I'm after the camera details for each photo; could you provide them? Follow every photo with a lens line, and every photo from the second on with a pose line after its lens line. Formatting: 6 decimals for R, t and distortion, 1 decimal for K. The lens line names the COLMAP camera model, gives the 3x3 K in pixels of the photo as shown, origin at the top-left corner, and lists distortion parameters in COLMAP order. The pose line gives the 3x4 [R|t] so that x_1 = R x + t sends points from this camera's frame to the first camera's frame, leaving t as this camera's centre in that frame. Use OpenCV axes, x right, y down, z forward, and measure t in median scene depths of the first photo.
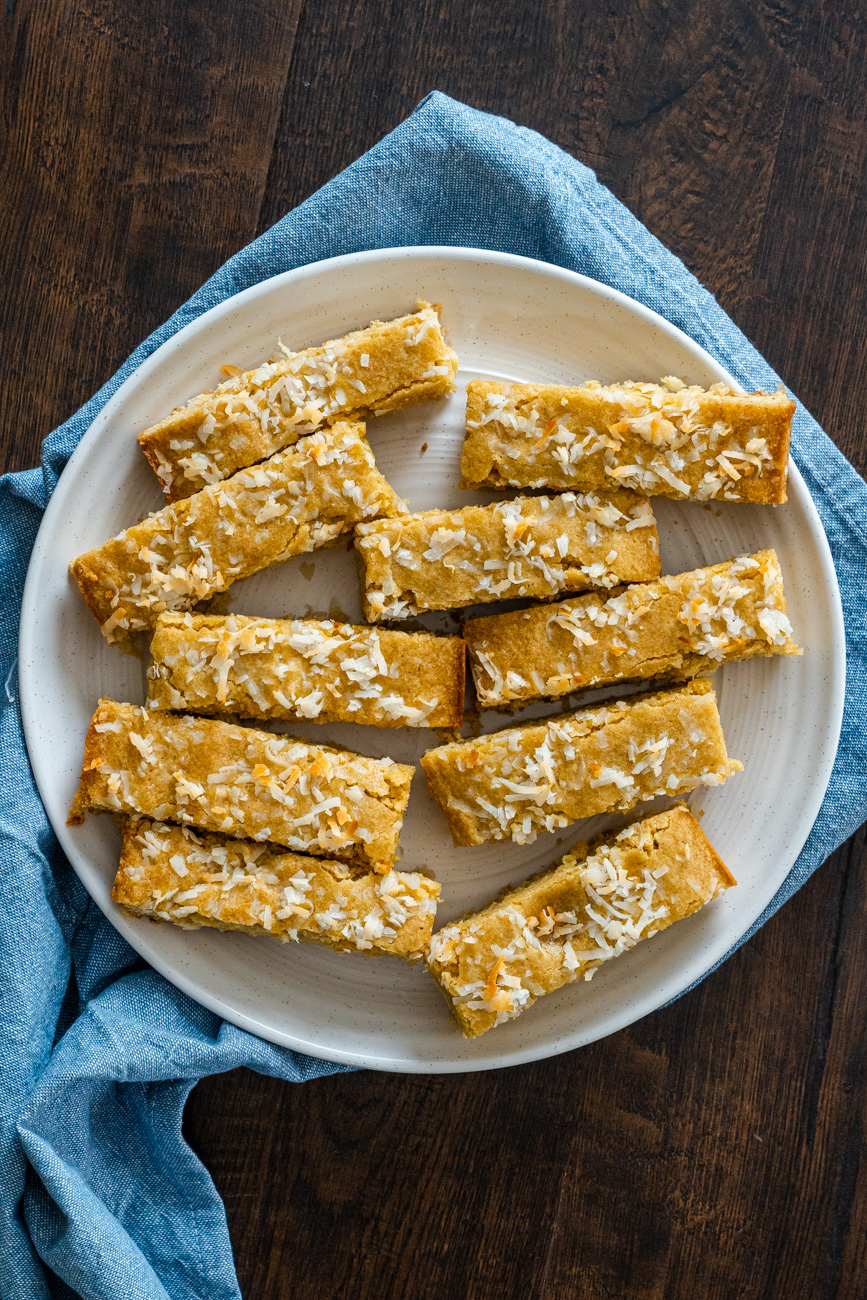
lens RADIAL K [[2545.8, 0, 429.8], [0, 2545.8, 659.0], [0, 0, 1]] dist [0.064504, 0.000000]
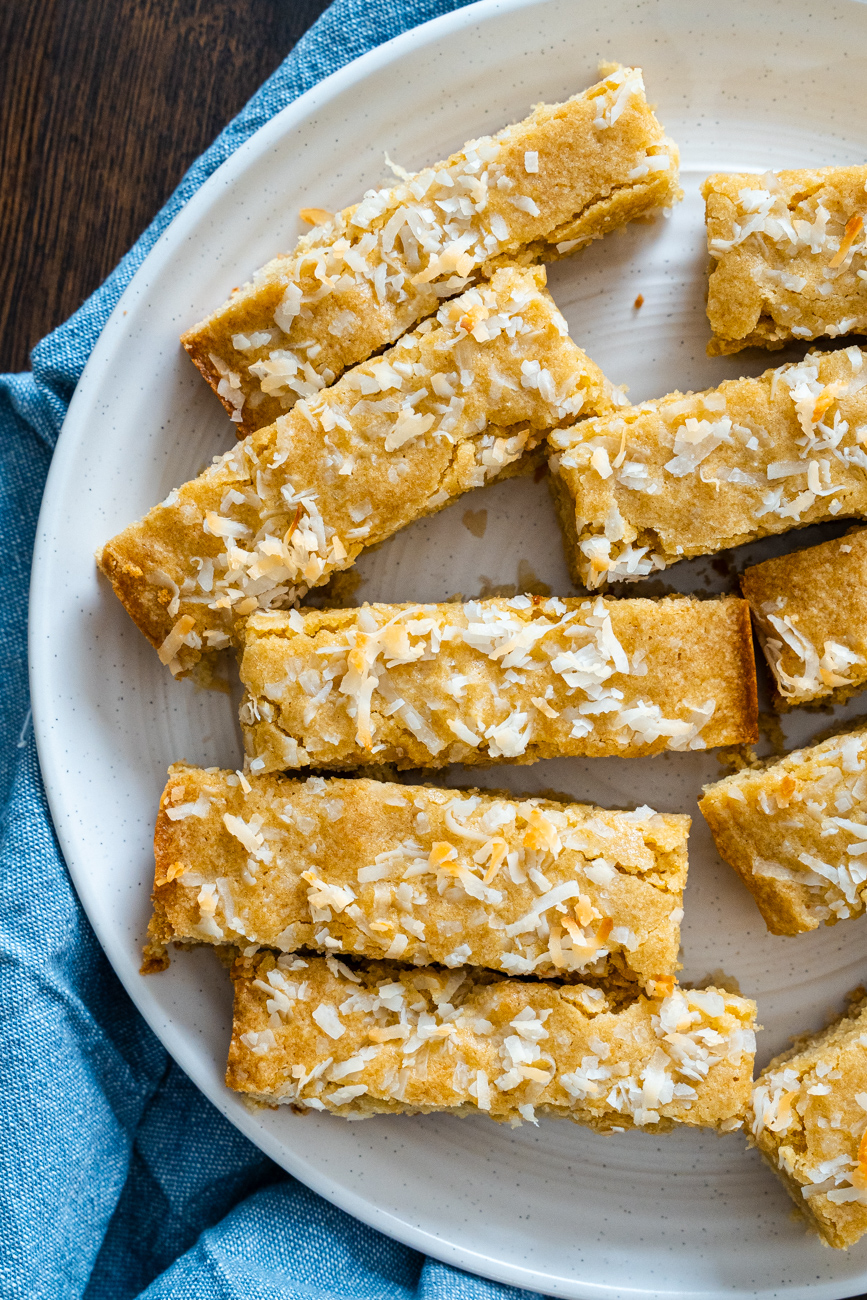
lens RADIAL K [[2545.8, 0, 428.4], [0, 2545.8, 649.3], [0, 0, 1]] dist [0.064504, 0.000000]
pose [[0.991465, -0.120319, -0.050212, -0.033106], [0.119892, 0.992721, -0.011435, 0.002132], [0.051223, 0.005317, 0.998673, 0.388885]]
